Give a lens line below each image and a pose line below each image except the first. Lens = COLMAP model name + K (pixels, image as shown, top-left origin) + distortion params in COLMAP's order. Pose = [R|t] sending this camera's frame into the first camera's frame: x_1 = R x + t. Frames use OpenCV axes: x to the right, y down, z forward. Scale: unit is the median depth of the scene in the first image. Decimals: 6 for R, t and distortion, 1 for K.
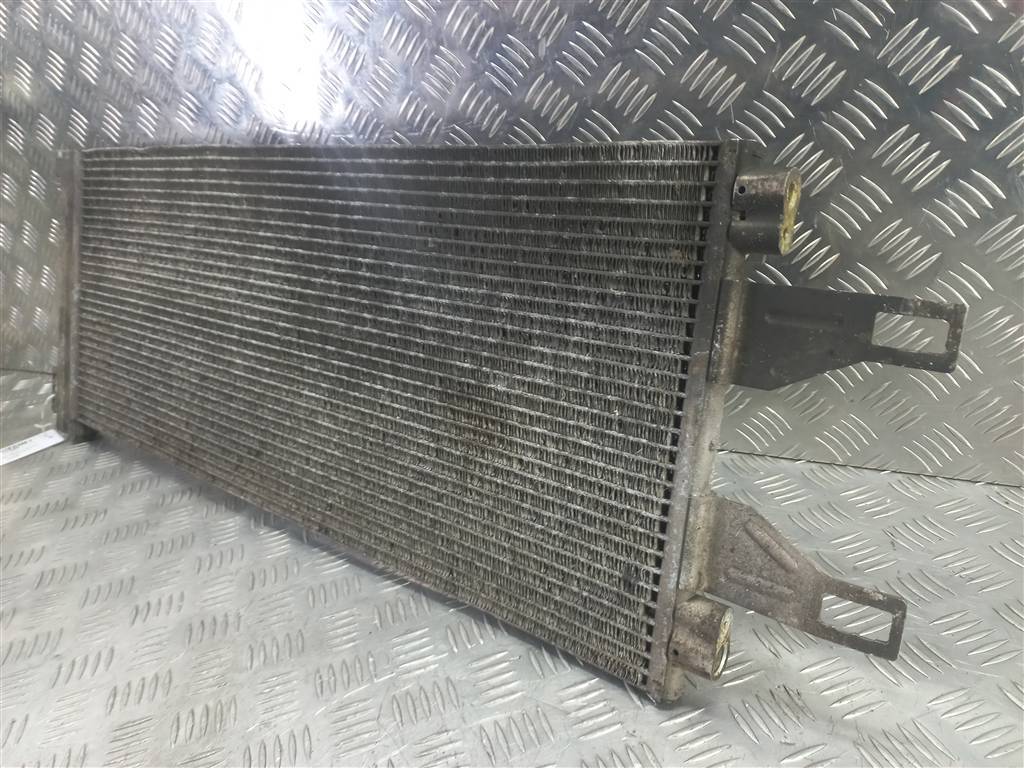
lens RADIAL K [[749.6, 0, 504.3], [0, 749.6, 377.9], [0, 0, 1]] dist [0.013937, -0.005493]
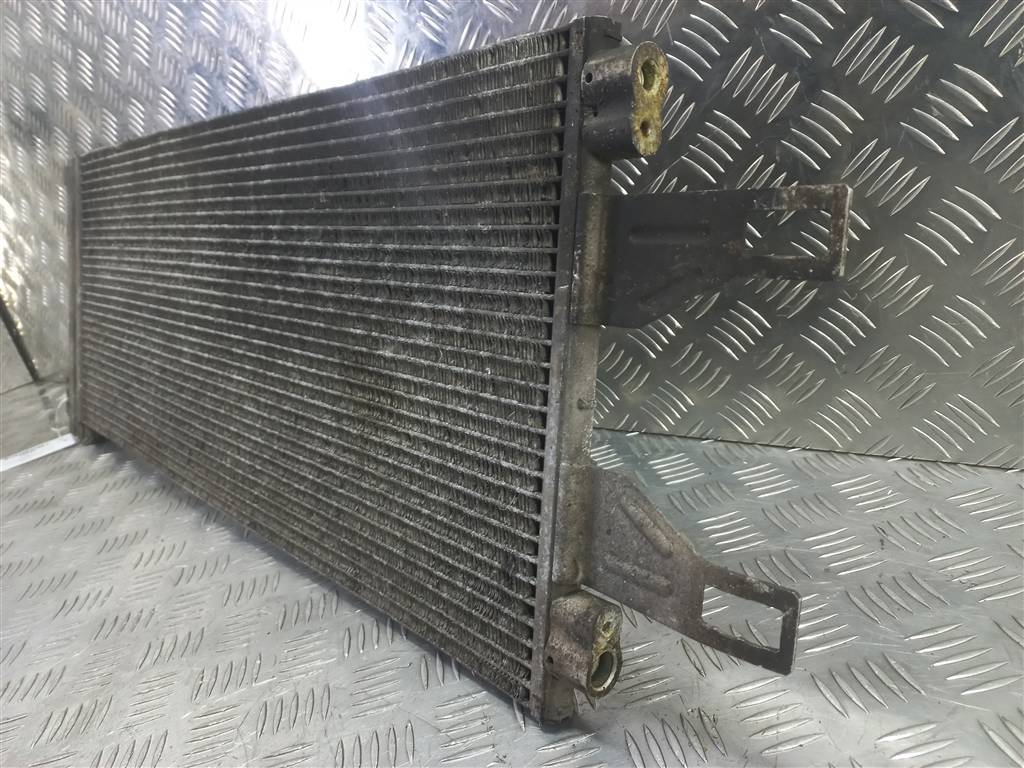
lens RADIAL K [[749.6, 0, 504.2], [0, 749.6, 381.6], [0, 0, 1]] dist [0.013937, -0.005493]
pose [[0.988717, -0.017778, -0.148739, 0.253854], [0.012764, 0.999320, -0.034597, 0.076325], [0.149253, 0.032308, 0.988271, 0.149618]]
